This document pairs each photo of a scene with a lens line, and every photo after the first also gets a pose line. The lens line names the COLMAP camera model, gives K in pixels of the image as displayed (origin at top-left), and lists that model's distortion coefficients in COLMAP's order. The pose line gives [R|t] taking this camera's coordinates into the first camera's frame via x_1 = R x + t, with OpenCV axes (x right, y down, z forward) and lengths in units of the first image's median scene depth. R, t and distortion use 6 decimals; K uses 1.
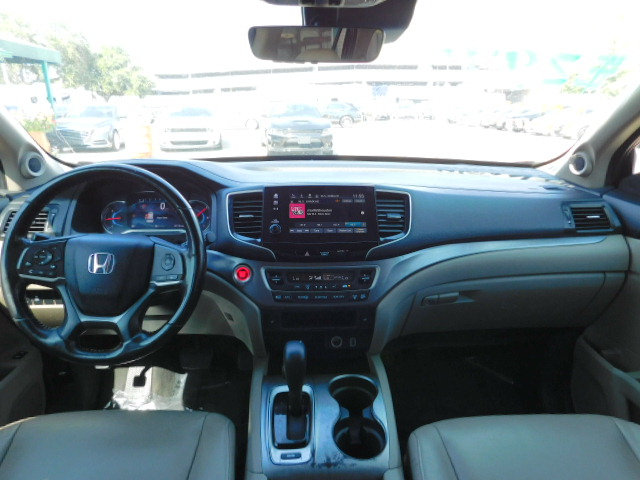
lens RADIAL K [[423.9, 0, 321.1], [0, 423.9, 239.9], [0, 0, 1]] dist [-0.068991, 0.055775]
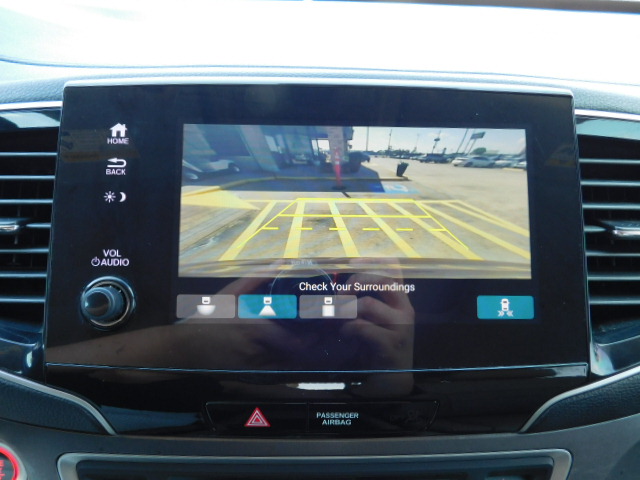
lens RADIAL K [[559.1, 0, 320.0], [0, 559.1, 240.0], [0, 0, 1]] dist [-0.006403, -0.004599]
pose [[0.999710, 0.023448, -0.005395, -0.001142], [-0.021897, 0.979568, 0.199919, -0.105801], [0.009972, -0.199743, 0.979797, 0.685596]]
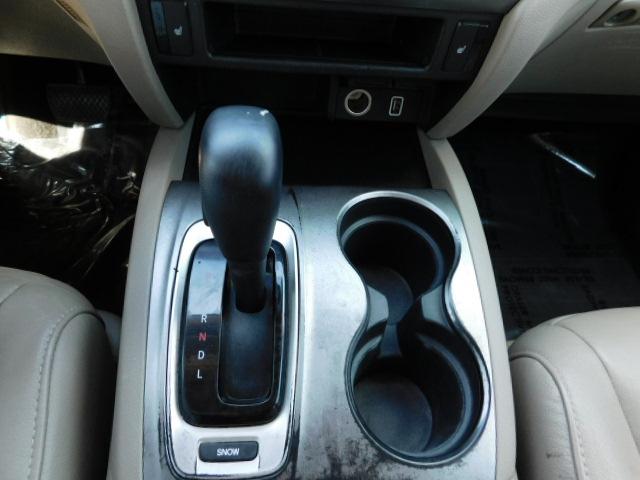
lens RADIAL K [[423.9, 0, 321.1], [0, 423.9, 239.9], [0, 0, 1]] dist [-0.068991, 0.055775]
pose [[0.995710, 0.049505, 0.078177, -0.024136], [-0.085337, 0.817916, 0.568973, 0.128015], [-0.035775, -0.573203, 0.818632, 0.620666]]
